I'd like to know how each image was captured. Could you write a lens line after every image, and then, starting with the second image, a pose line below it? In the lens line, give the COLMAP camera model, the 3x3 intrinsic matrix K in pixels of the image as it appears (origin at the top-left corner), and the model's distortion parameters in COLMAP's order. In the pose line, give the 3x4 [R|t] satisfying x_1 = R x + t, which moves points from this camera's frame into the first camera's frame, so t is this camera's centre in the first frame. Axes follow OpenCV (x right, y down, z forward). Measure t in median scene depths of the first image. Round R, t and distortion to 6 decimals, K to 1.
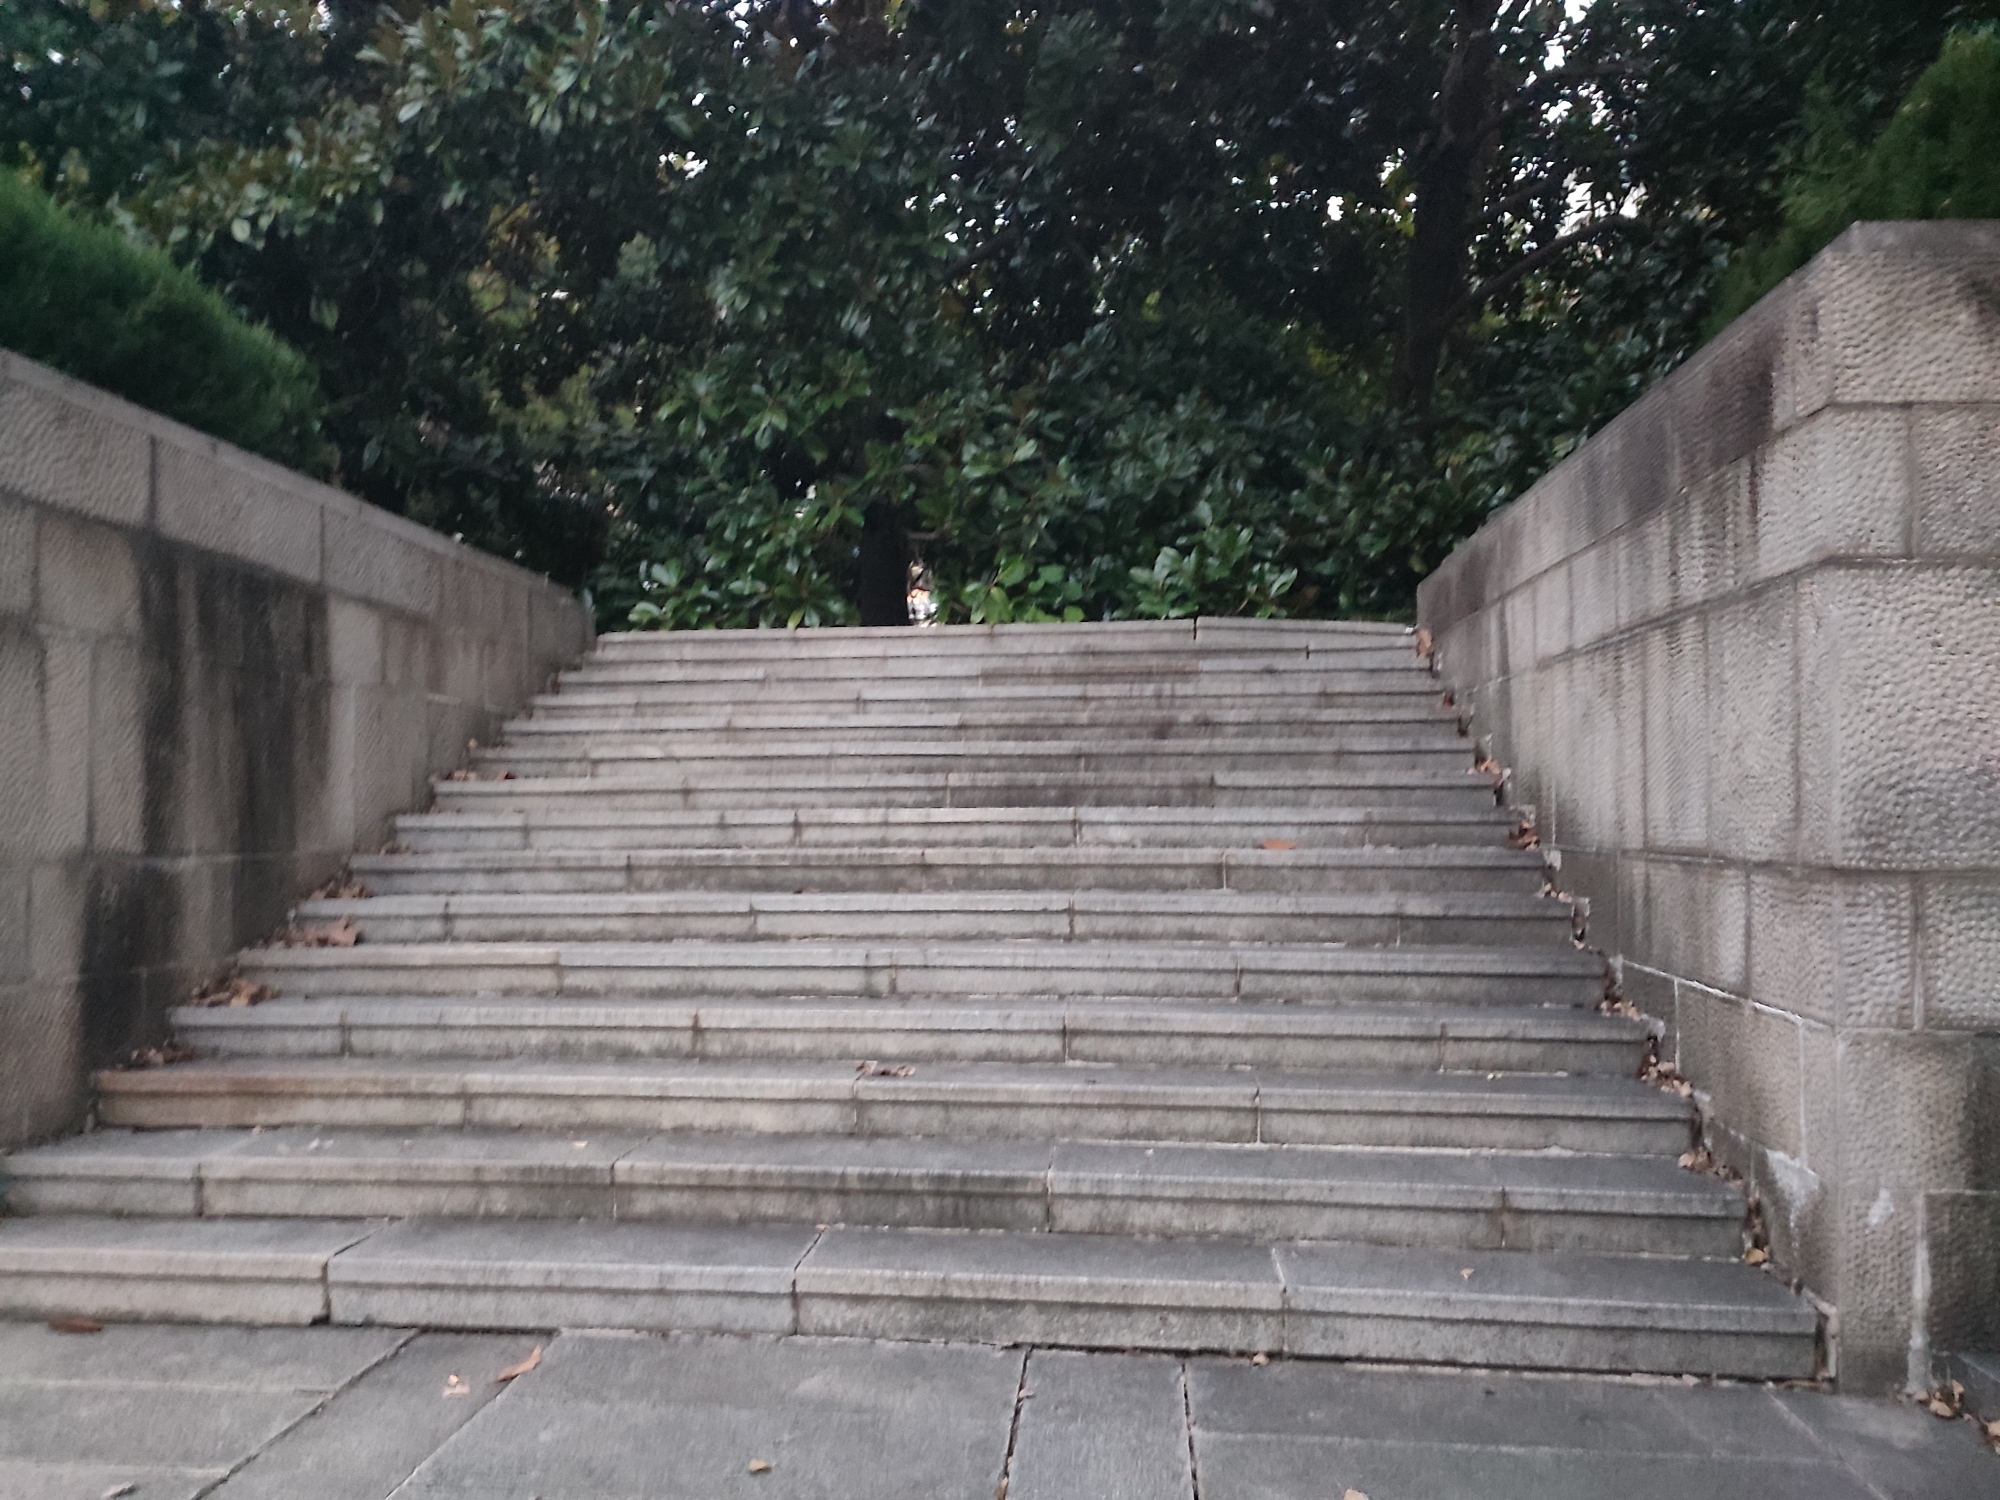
lens RADIAL K [[1435.2, 0, 1000.1], [0, 1435.2, 753.0], [0, 0, 1]] dist [0.010546, -0.026000]
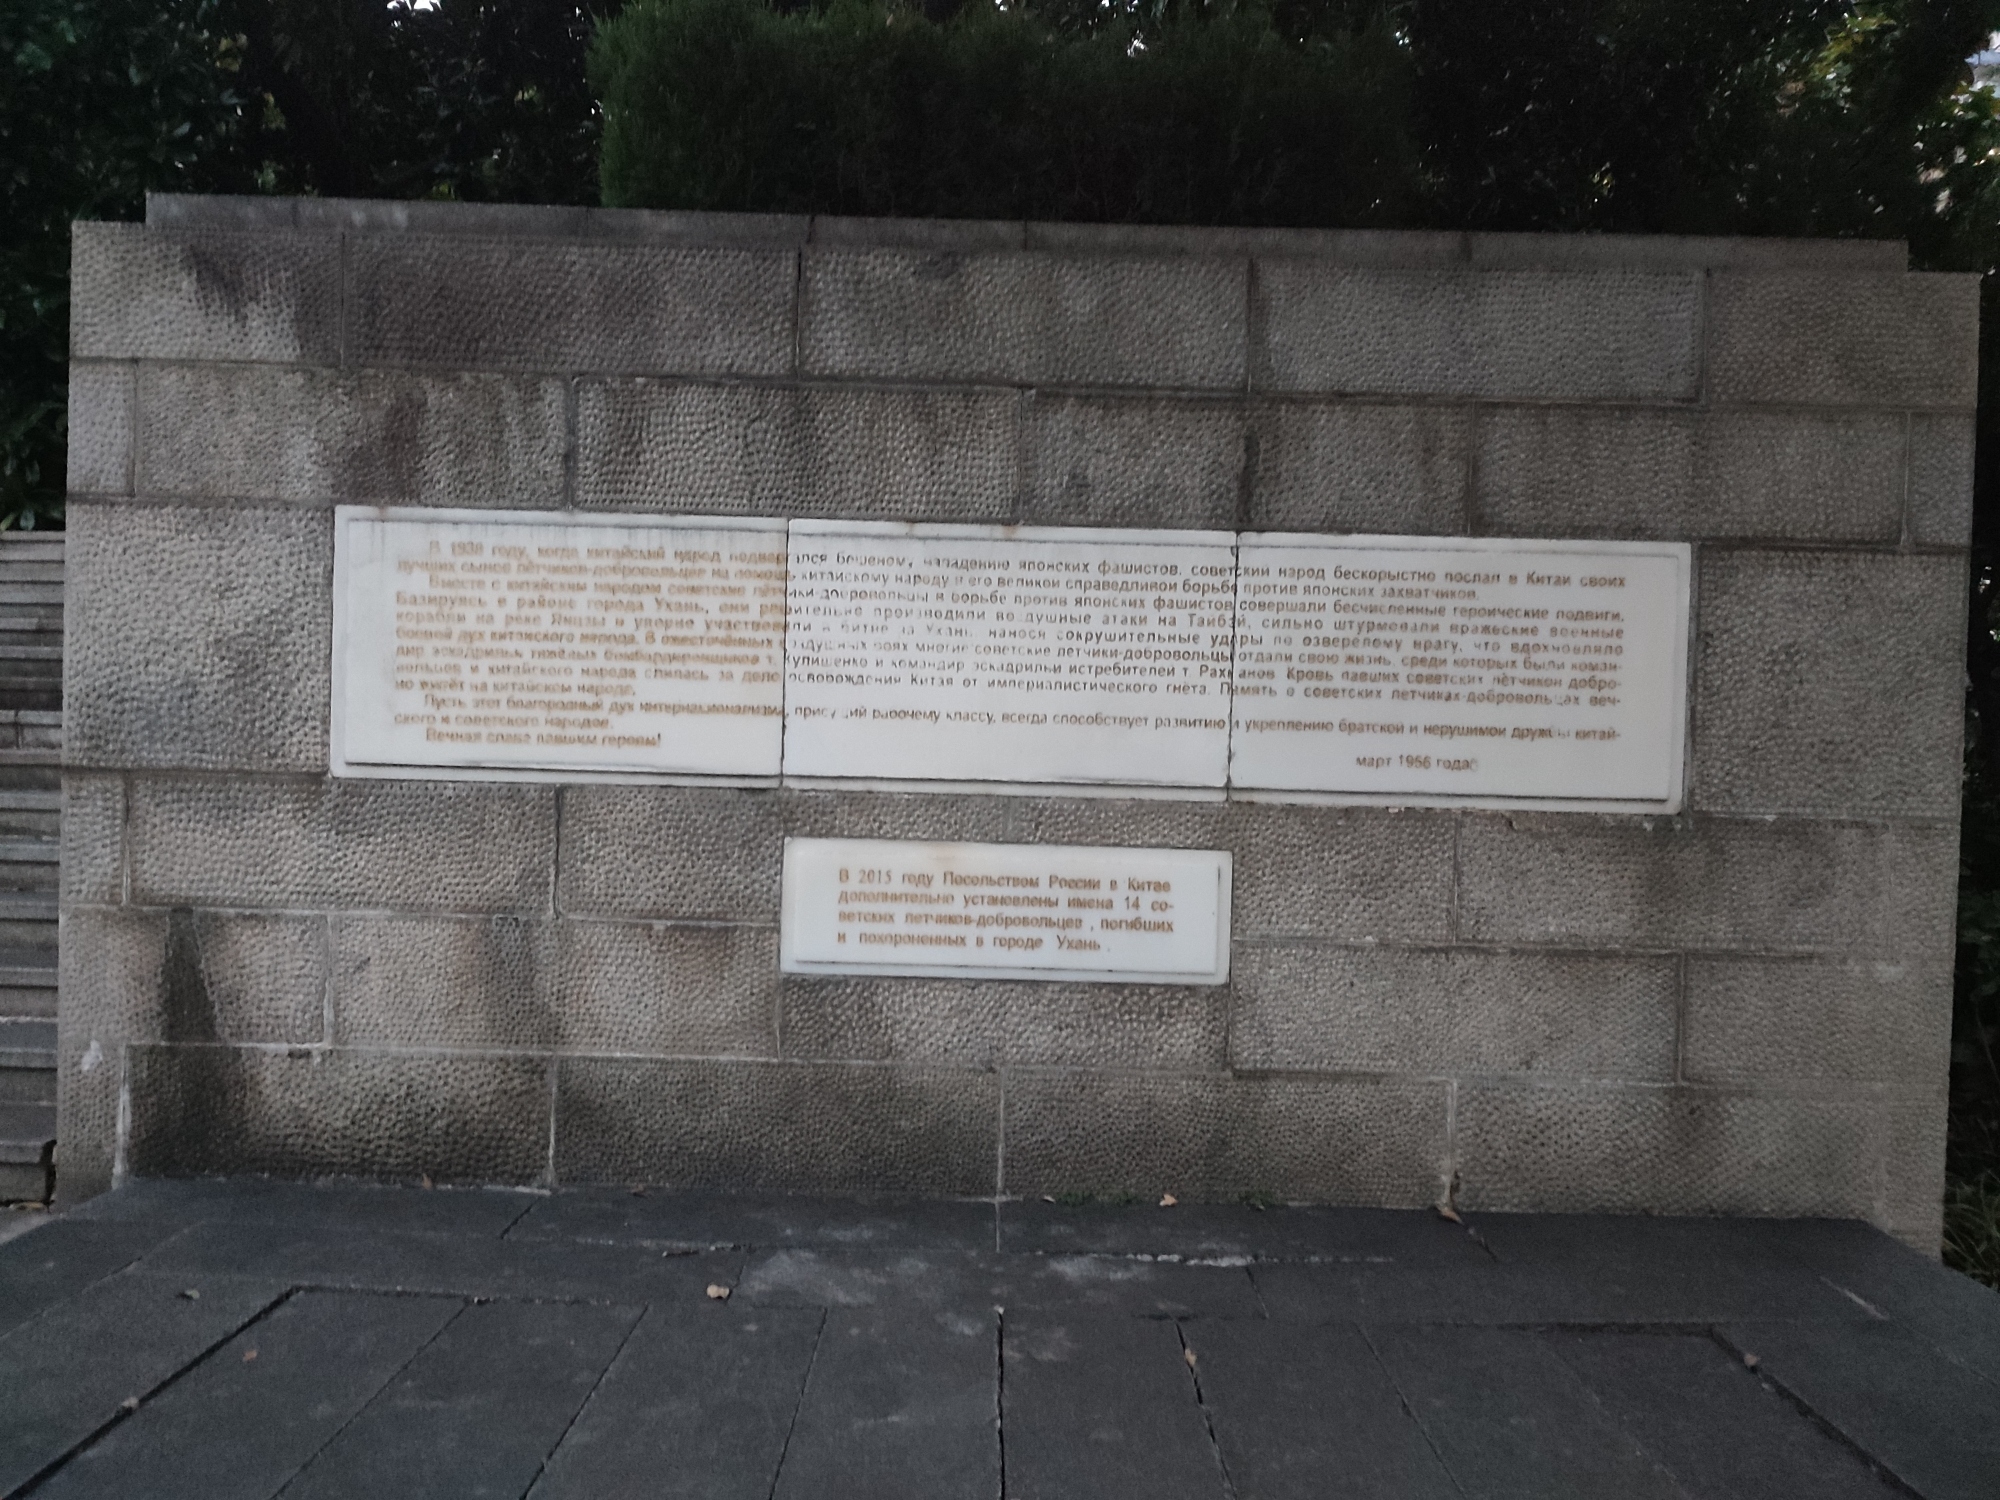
lens RADIAL K [[1435.2, 0, 998.3], [0, 1435.2, 751.5], [0, 0, 1]] dist [0.010546, -0.026000]
pose [[0.993684, 0.016760, 0.110955, 1.203130], [-0.023109, 0.998153, 0.056181, -0.013415], [-0.109808, -0.058390, 0.992236, -0.223627]]
